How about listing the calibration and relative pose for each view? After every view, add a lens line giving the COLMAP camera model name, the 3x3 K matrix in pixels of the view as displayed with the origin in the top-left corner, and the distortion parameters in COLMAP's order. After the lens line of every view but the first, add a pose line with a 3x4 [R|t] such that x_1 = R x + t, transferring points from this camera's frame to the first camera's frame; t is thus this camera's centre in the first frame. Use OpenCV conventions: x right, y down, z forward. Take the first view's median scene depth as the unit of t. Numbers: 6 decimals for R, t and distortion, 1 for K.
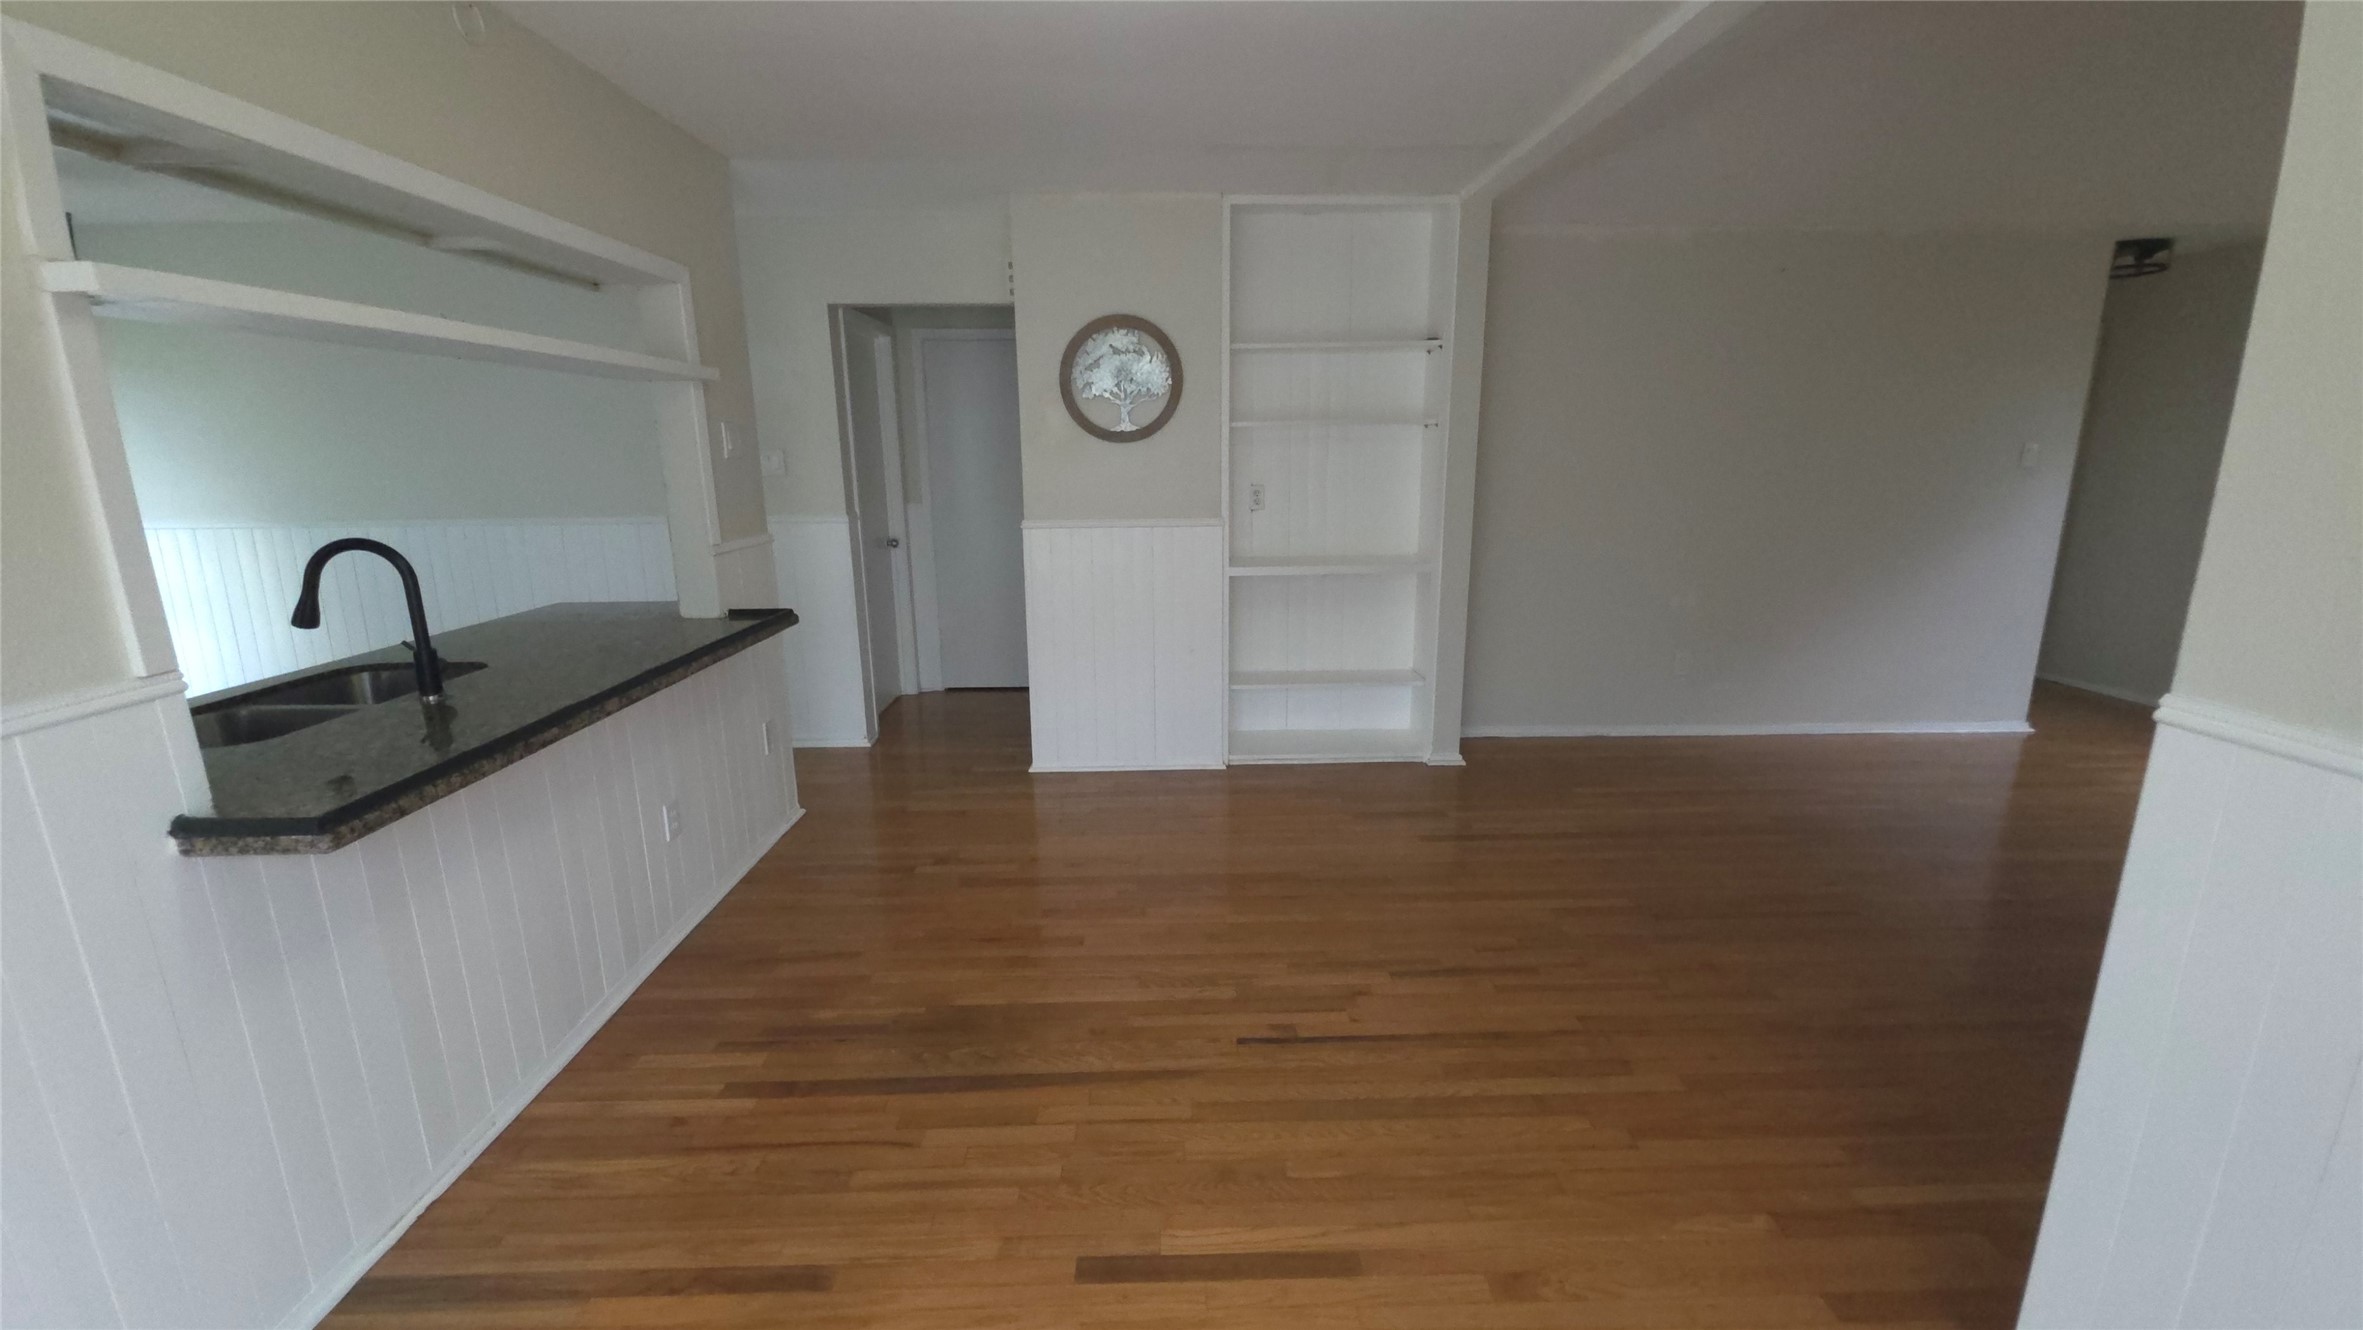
lens RADIAL K [[935.0, 0, 1178.3], [0, 935.0, 654.7], [0, 0, 1]] dist [0.012826, -0.006740]
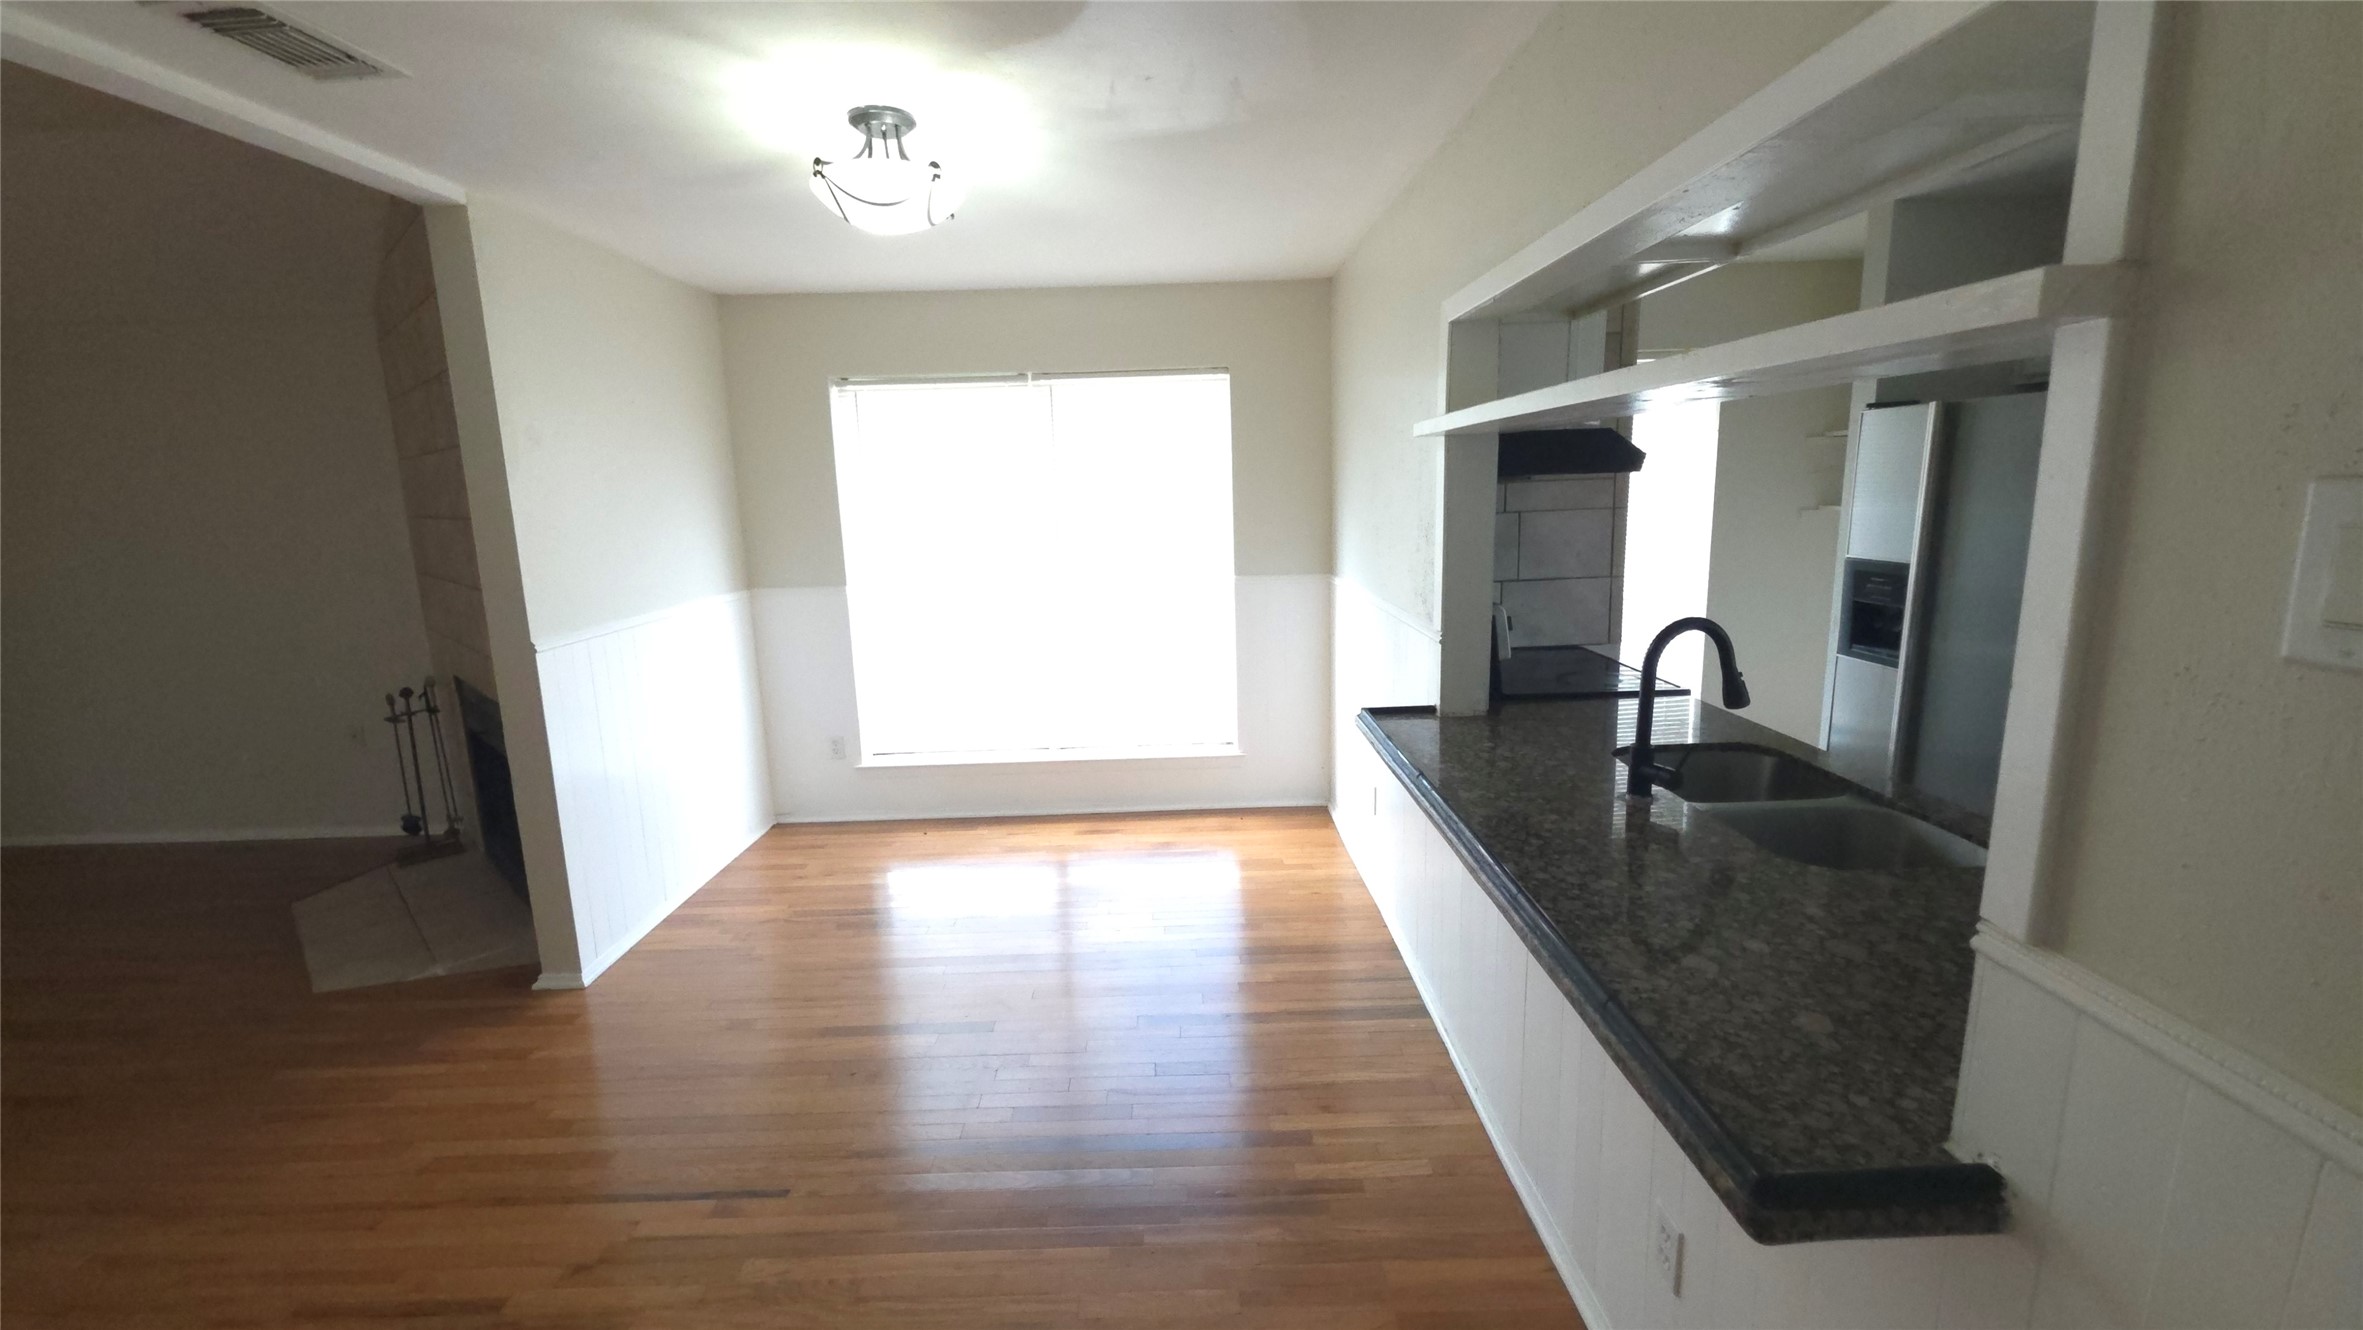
lens RADIAL K [[935.0, 0, 1178.3], [0, 935.0, 654.7], [0, 0, 1]] dist [0.012826, -0.006740]
pose [[-0.999021, 0.037854, 0.022901, -0.365612], [0.043807, 0.918779, 0.392333, -0.421239], [-0.006190, 0.392952, -0.919538, 1.672973]]
